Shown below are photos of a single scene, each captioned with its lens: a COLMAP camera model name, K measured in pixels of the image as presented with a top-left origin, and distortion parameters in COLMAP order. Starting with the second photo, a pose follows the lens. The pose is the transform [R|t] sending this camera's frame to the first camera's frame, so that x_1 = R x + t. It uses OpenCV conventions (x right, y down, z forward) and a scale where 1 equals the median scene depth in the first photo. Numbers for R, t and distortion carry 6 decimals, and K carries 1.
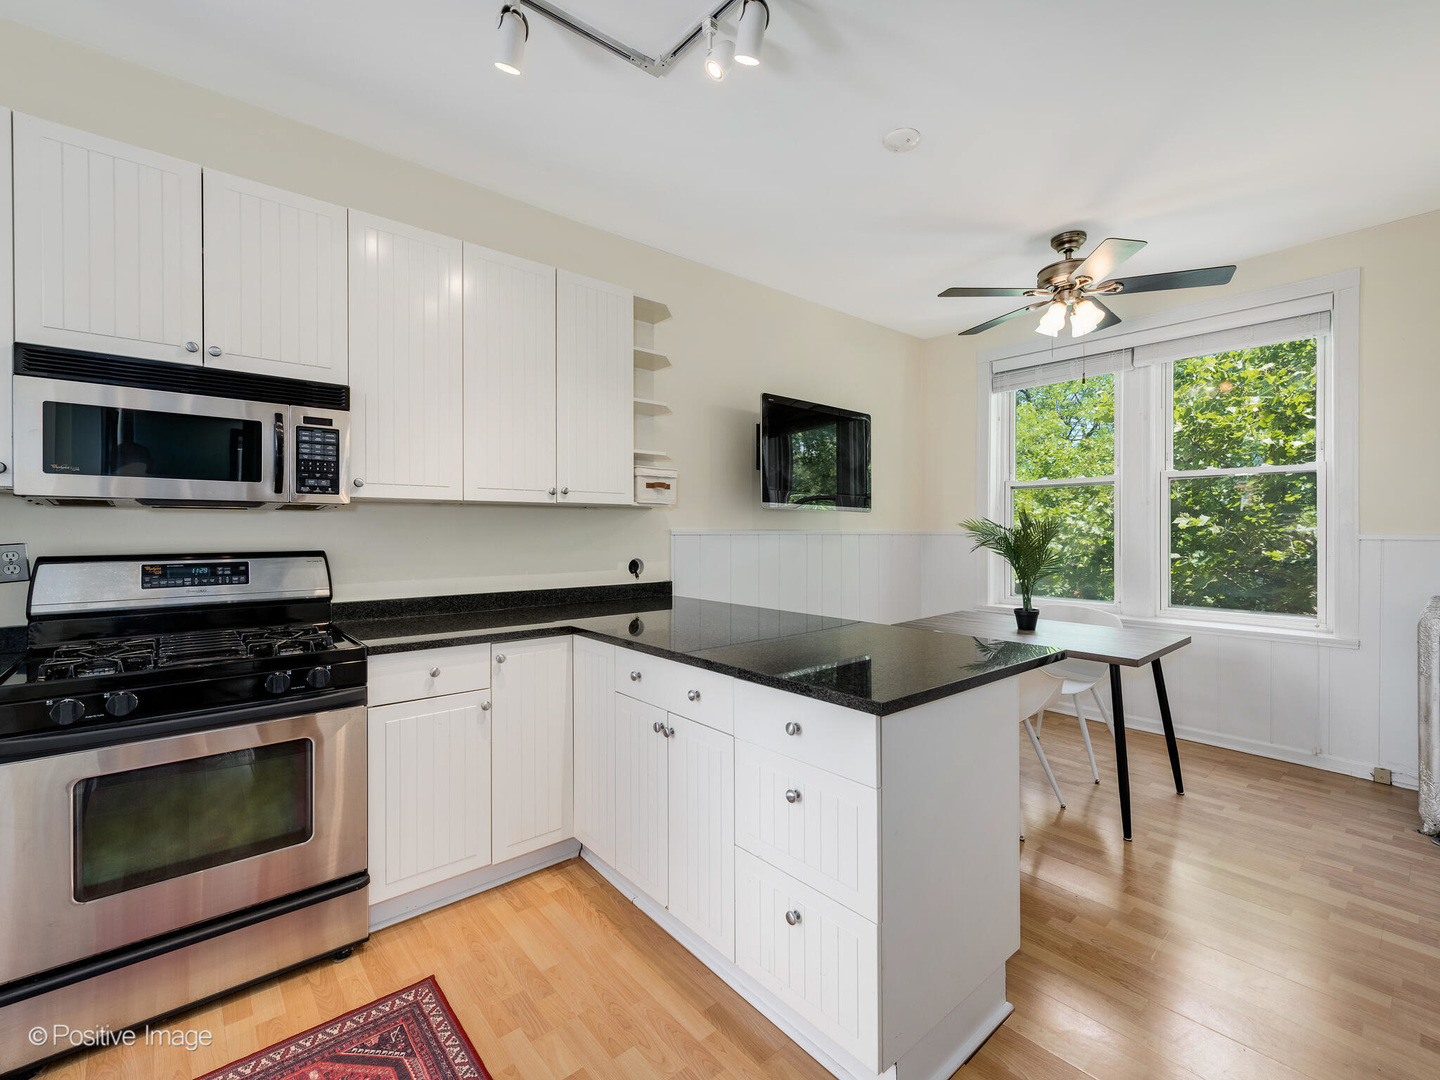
lens RADIAL K [[633.7, 0, 720.5], [0, 633.7, 529.5], [0, 0, 1]] dist [0.001971, 0.000265]
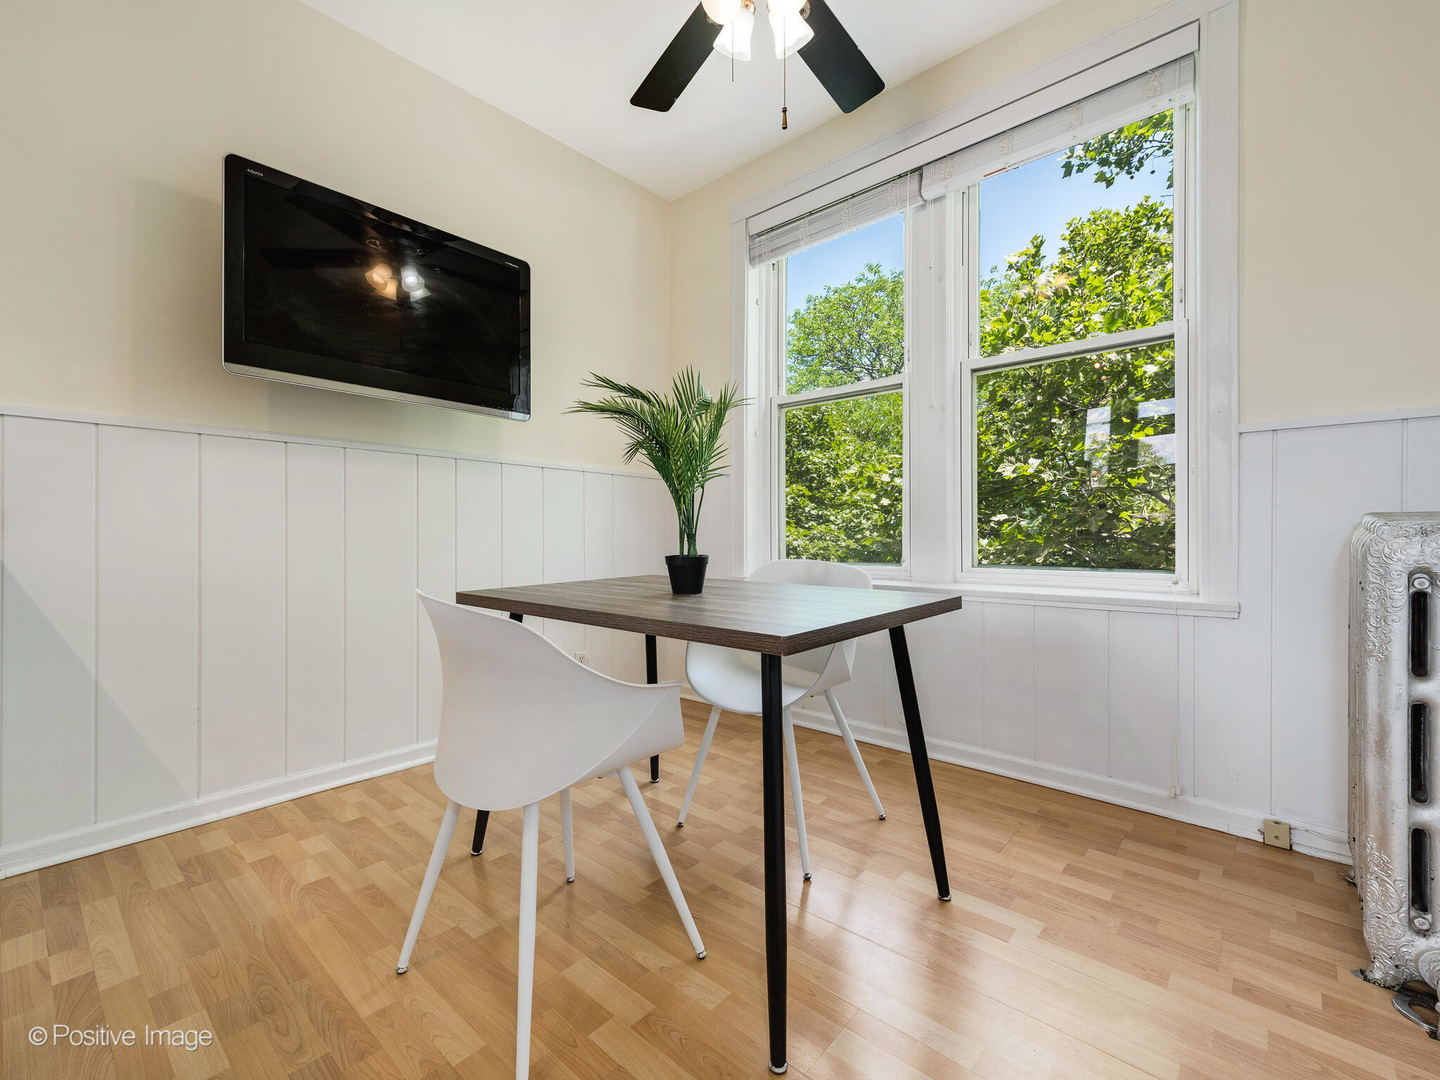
lens RADIAL K [[627.4, 0, 723.7], [0, 627.4, 534.3], [0, 0, 1]] dist [0.003022, -0.000344]
pose [[0.990912, 0.000954, 0.134509, 0.451751], [-0.000318, 0.999989, -0.004744, 0.113359], [-0.134512, 0.004658, 0.990901, 0.485332]]
